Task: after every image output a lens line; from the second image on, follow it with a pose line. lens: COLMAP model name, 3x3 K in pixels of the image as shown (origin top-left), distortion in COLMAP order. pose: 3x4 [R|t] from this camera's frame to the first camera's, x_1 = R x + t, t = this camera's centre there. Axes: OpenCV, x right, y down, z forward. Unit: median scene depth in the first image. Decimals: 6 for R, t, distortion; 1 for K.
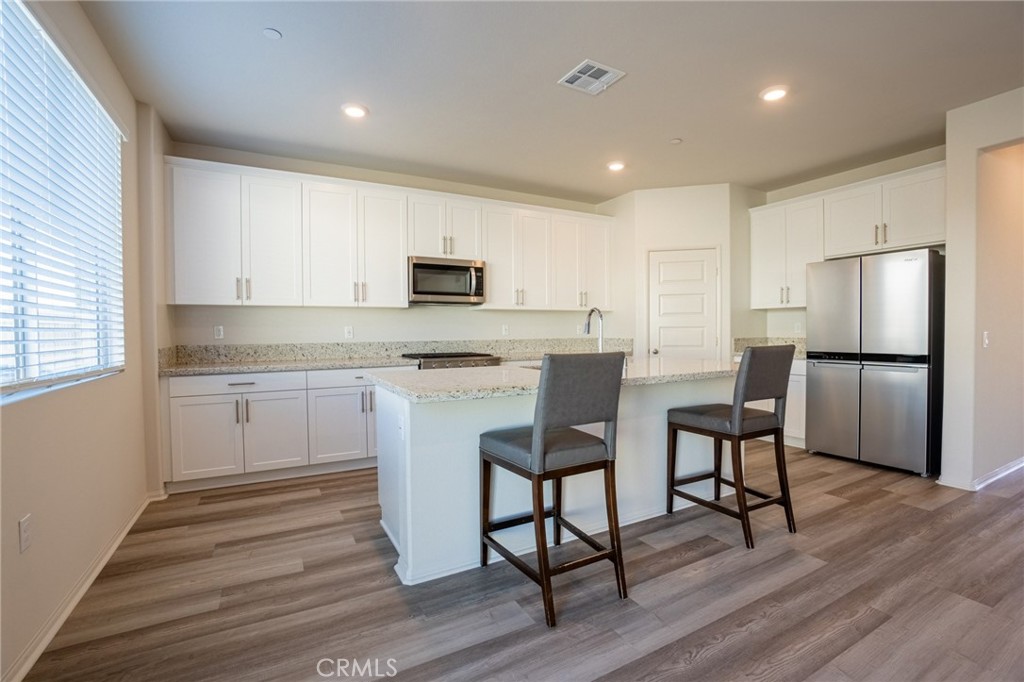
lens RADIAL K [[461.3, 0, 512.0], [0, 461.3, 341.0], [0, 0, 1]] dist [-0.063852, 0.024513]
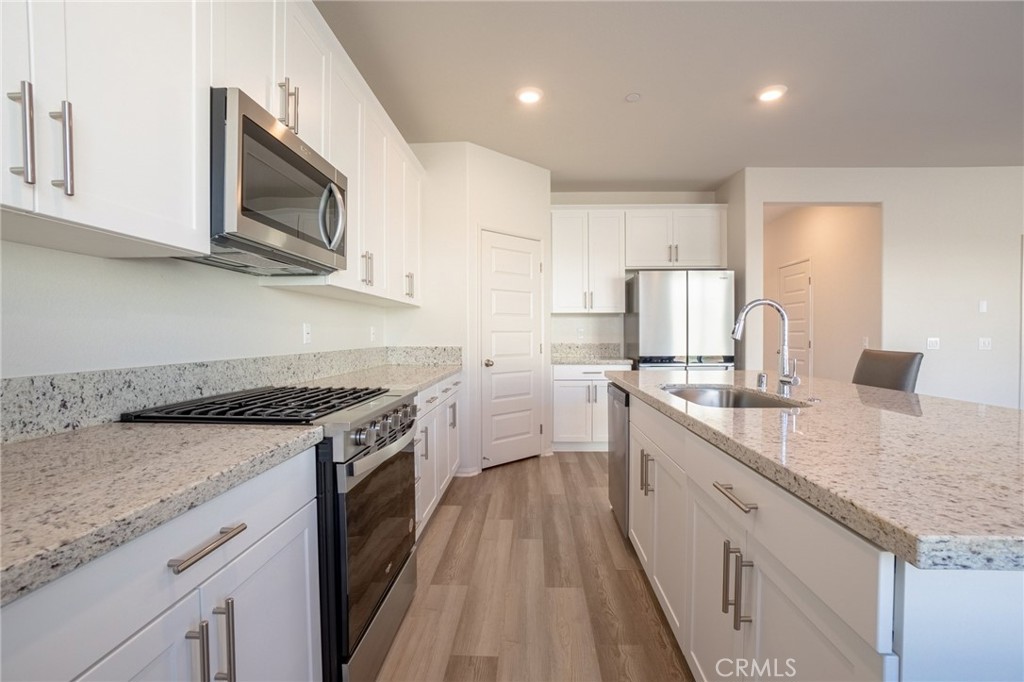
lens RADIAL K [[461.3, 0, 512.0], [0, 461.3, 341.0], [0, 0, 1]] dist [-0.063852, 0.024513]
pose [[0.514449, -0.006144, 0.857499, -0.522245], [0.018239, 0.999827, -0.003779, -0.017468], [-0.857327, 0.017584, 0.514472, 0.949556]]
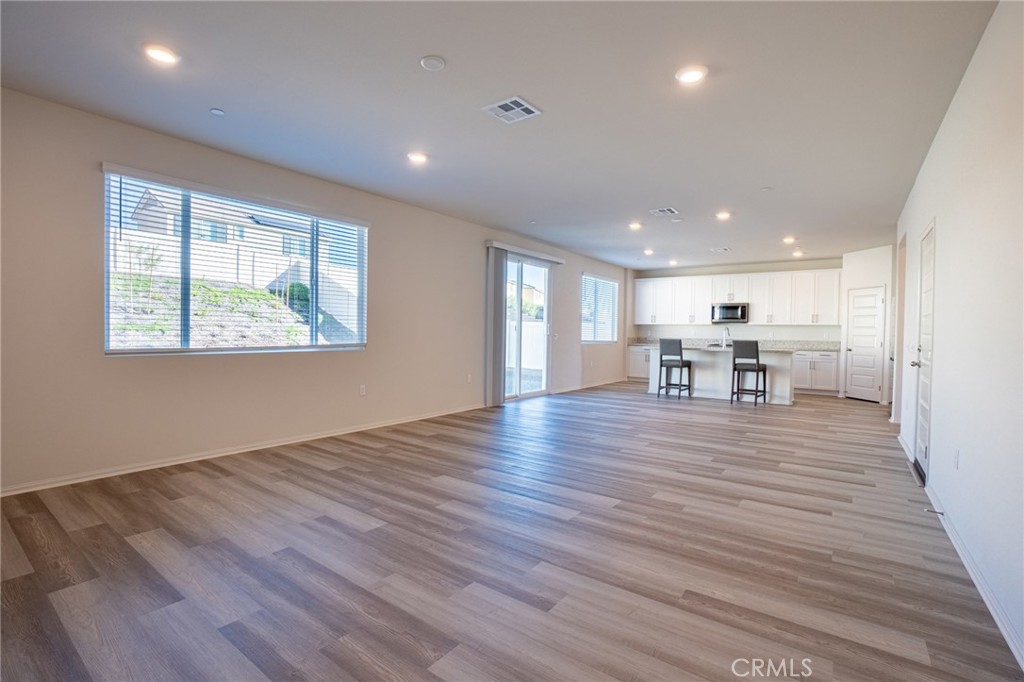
lens RADIAL K [[478.8, 0, 556.7], [0, 478.8, 338.7], [0, 0, 1]] dist [0.034125, 0.000015]
pose [[0.509487, 0.028301, -0.860013, 2.134683], [-0.038639, 0.999203, 0.009991, 0.010764], [0.859610, 0.028140, 0.510175, -1.374744]]
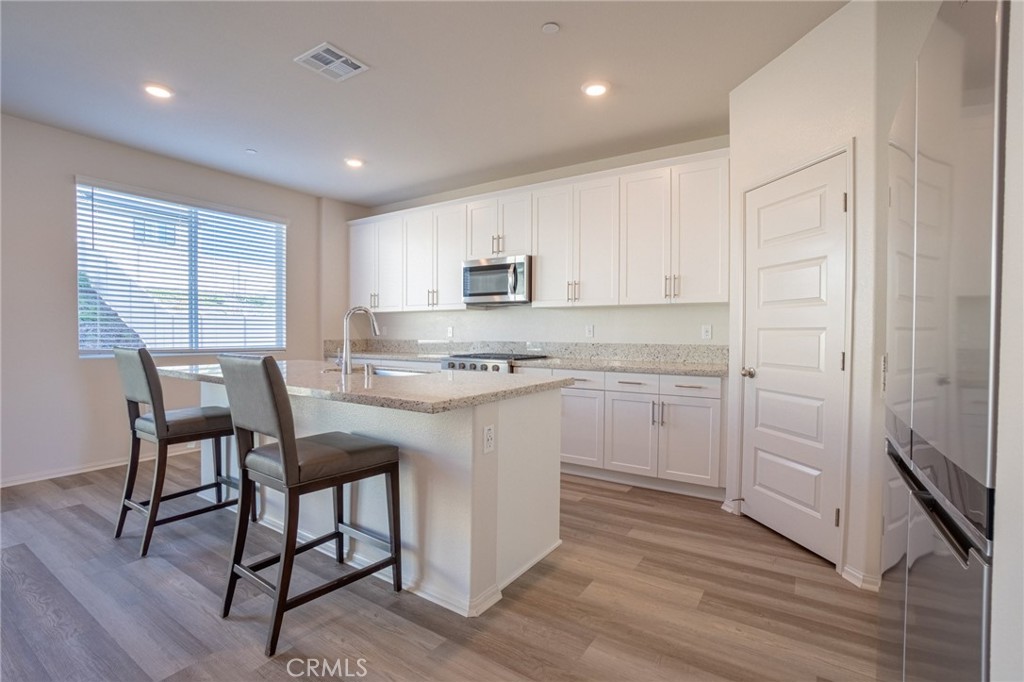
lens RADIAL K [[461.3, 0, 512.0], [0, 461.3, 341.0], [0, 0, 1]] dist [-0.063852, 0.024513]
pose [[0.477853, 0.027344, -0.878014, 1.073462], [-0.030390, 0.999432, 0.014586, -0.024620], [0.877914, 0.019713, 0.478412, 0.808997]]
